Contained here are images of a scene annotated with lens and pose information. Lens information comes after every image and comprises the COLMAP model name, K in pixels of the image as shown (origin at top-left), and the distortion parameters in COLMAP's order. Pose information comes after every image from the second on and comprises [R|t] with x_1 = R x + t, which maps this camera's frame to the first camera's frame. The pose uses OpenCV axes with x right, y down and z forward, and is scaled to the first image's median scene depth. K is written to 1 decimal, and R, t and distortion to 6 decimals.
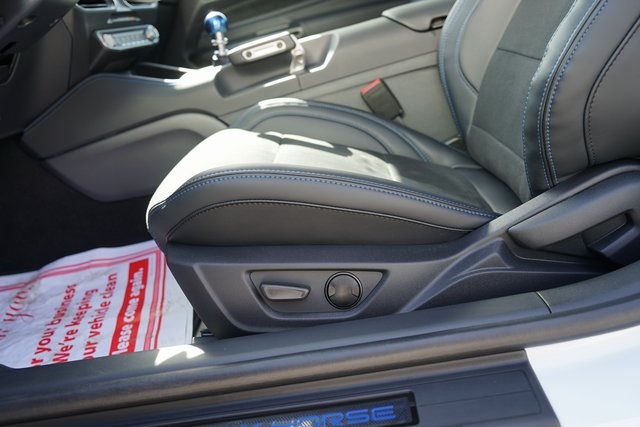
lens RADIAL K [[544.4, 0, 322.4], [0, 544.4, 215.5], [0, 0, 1]] dist [-0.038659, 0.019640]
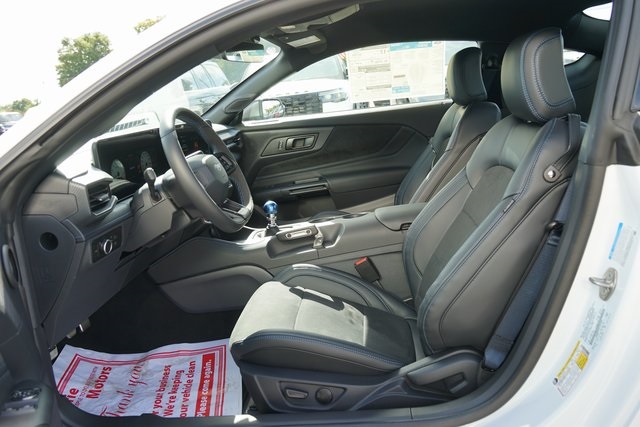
lens RADIAL K [[544.4, 0, 318.2], [0, 544.4, 211.1], [0, 0, 1]] dist [-0.038659, 0.019640]
pose [[0.994349, 0.089480, -0.057128, 0.043616], [-0.095961, 0.987736, -0.123163, -0.184602], [0.045407, 0.127949, 0.990741, -0.697605]]
